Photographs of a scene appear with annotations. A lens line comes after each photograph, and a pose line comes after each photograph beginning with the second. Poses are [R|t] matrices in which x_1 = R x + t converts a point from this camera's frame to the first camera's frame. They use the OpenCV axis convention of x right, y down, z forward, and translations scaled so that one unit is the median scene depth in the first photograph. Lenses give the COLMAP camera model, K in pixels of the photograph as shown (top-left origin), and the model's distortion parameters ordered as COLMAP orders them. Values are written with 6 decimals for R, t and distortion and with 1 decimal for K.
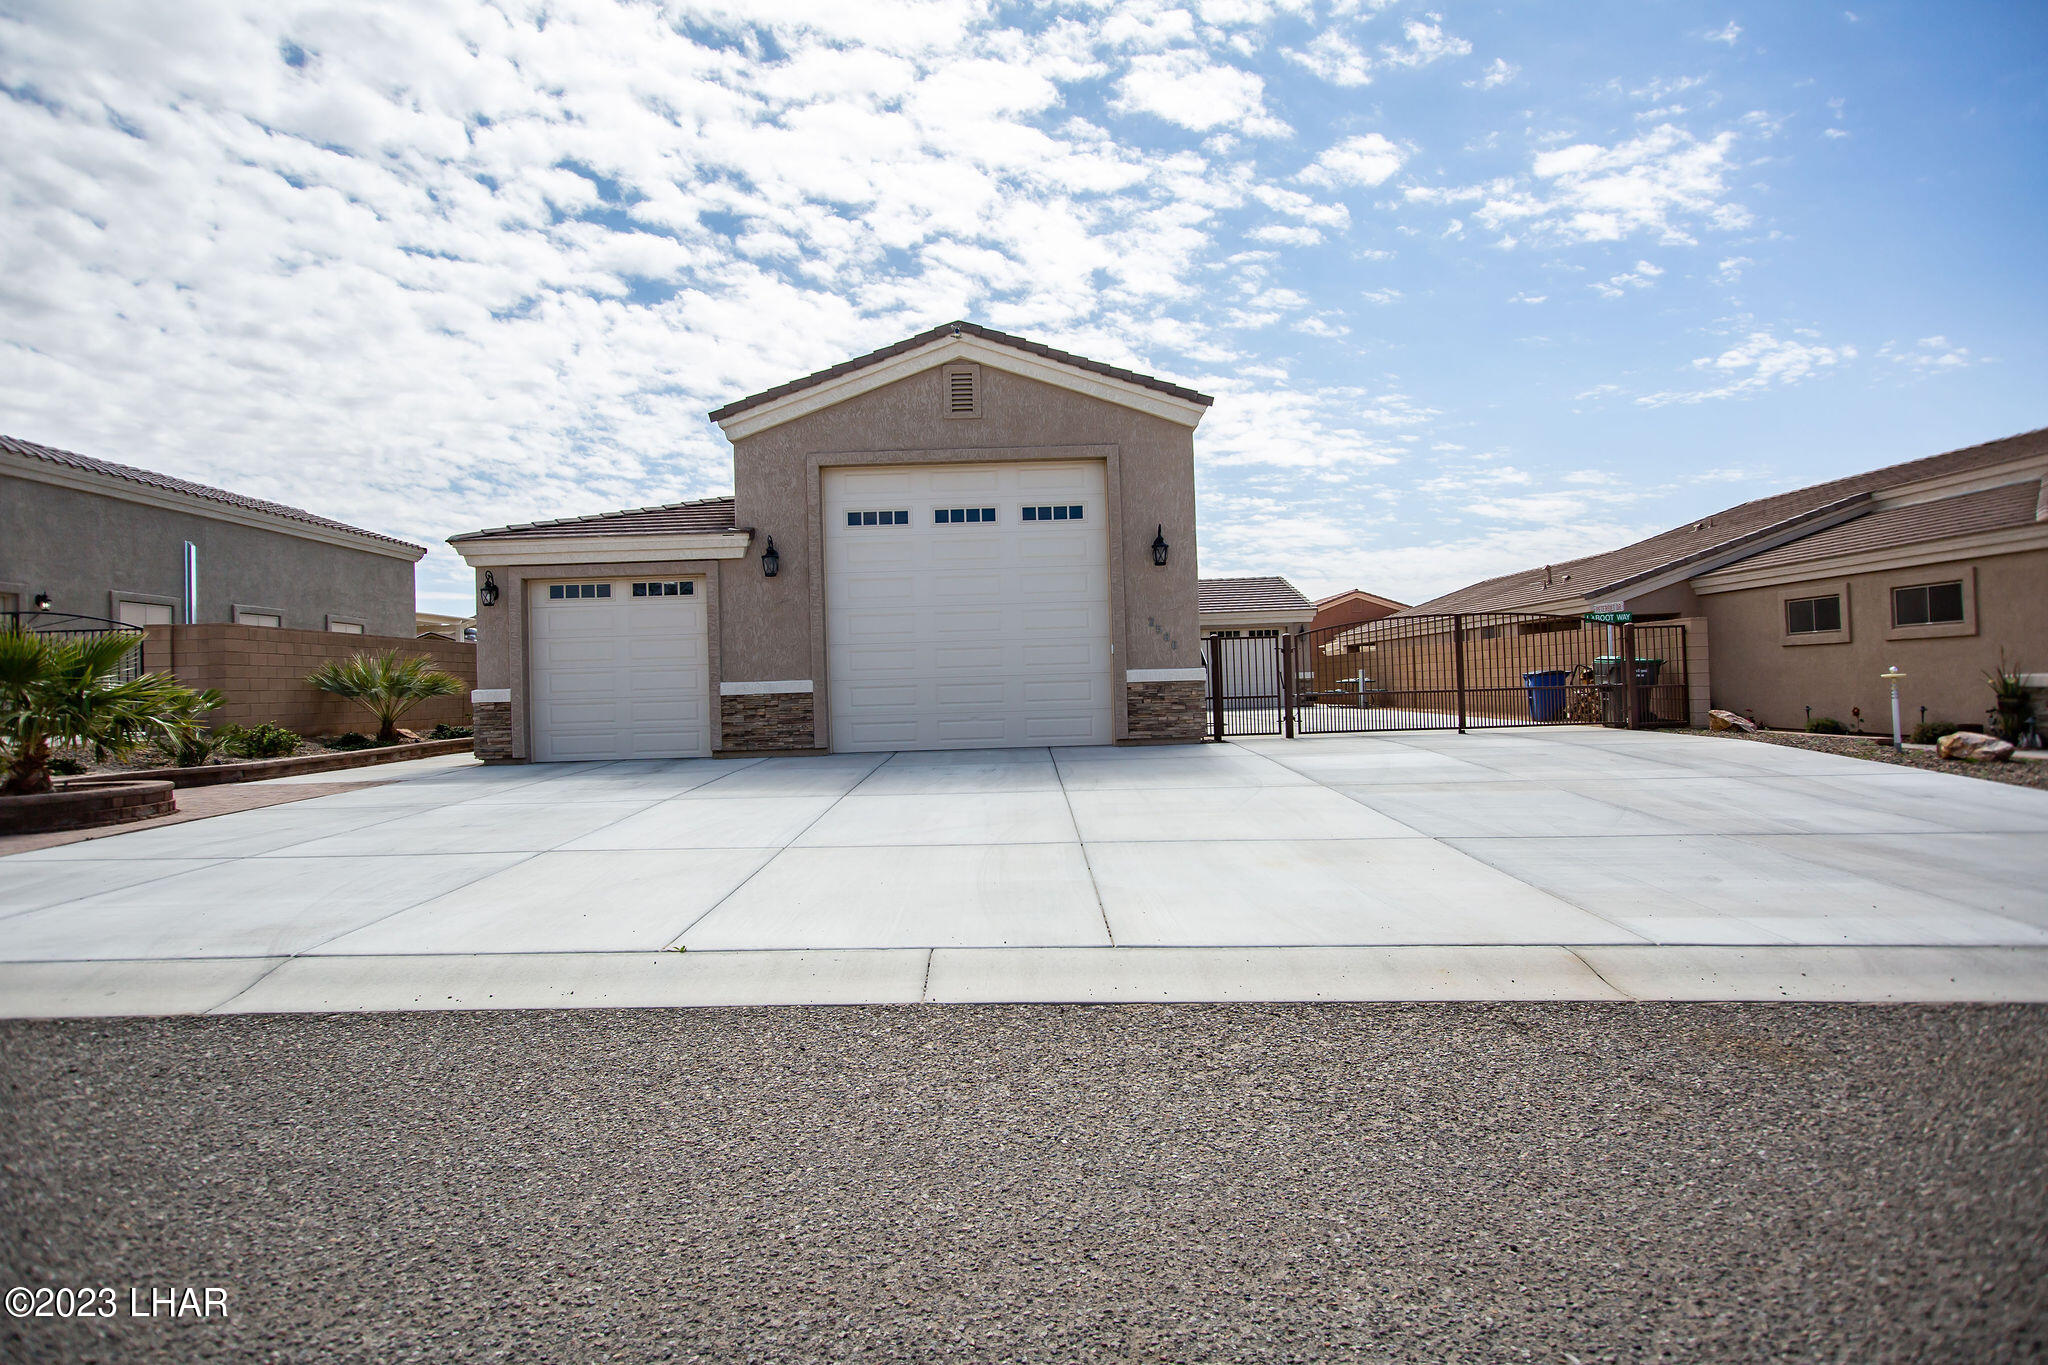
lens RADIAL K [[1034.3, 0, 1017.2], [0, 1034.3, 676.5], [0, 0, 1]] dist [0.023781, 0.002743]
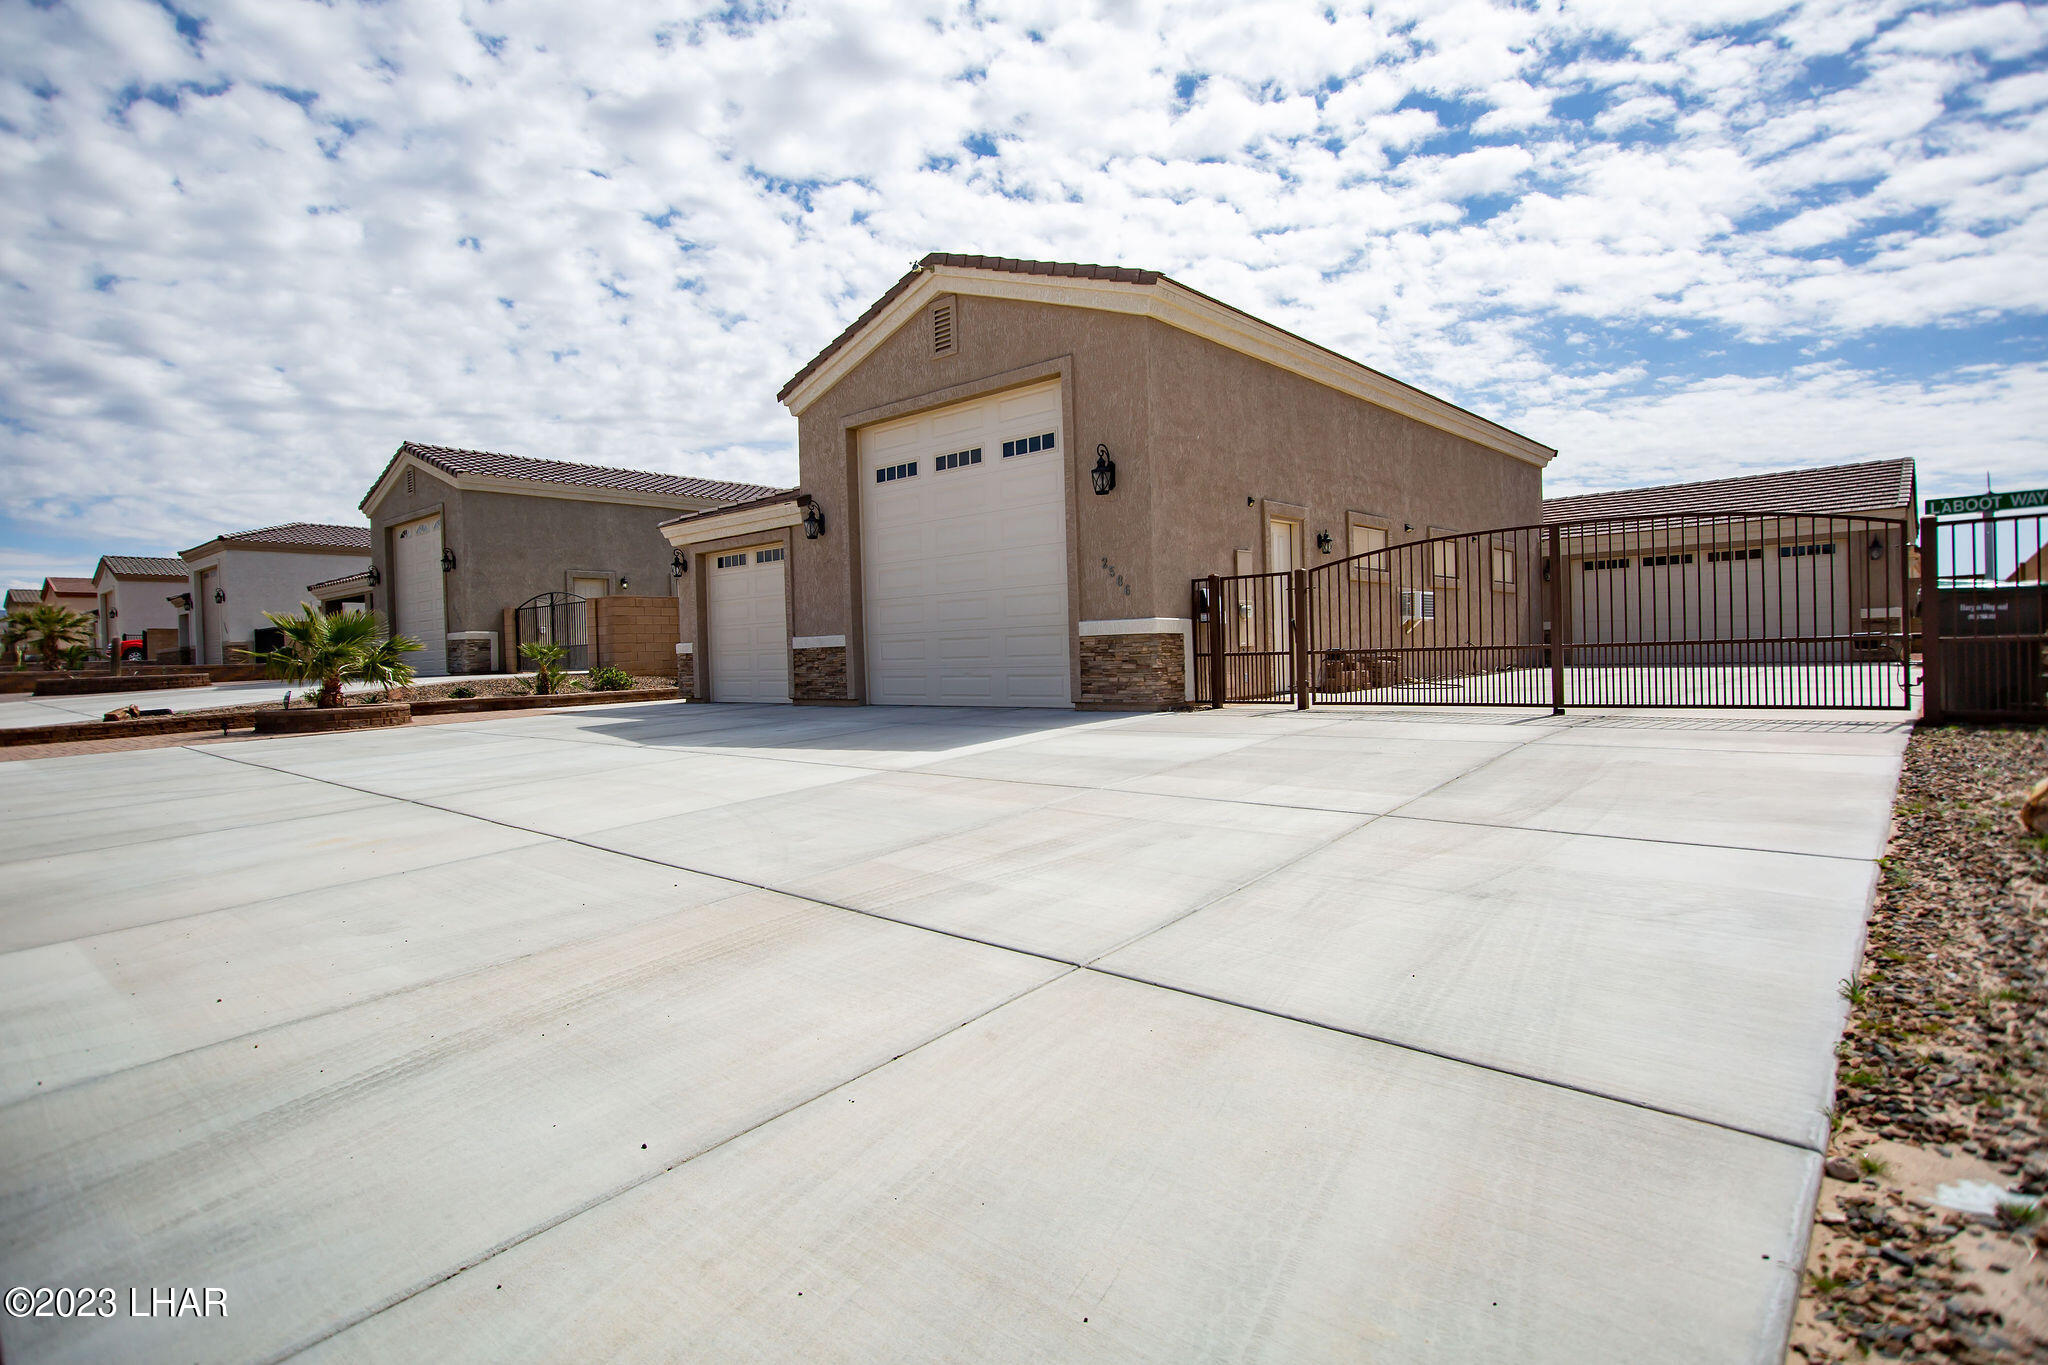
lens RADIAL K [[1034.3, 0, 1017.1], [0, 1034.3, 663.3], [0, 0, 1]] dist [0.023781, 0.002743]
pose [[0.749107, 0.014355, -0.662293, 0.625702], [0.013818, 0.999209, 0.037287, -0.004278], [0.662305, -0.037084, 0.748316, 0.325509]]
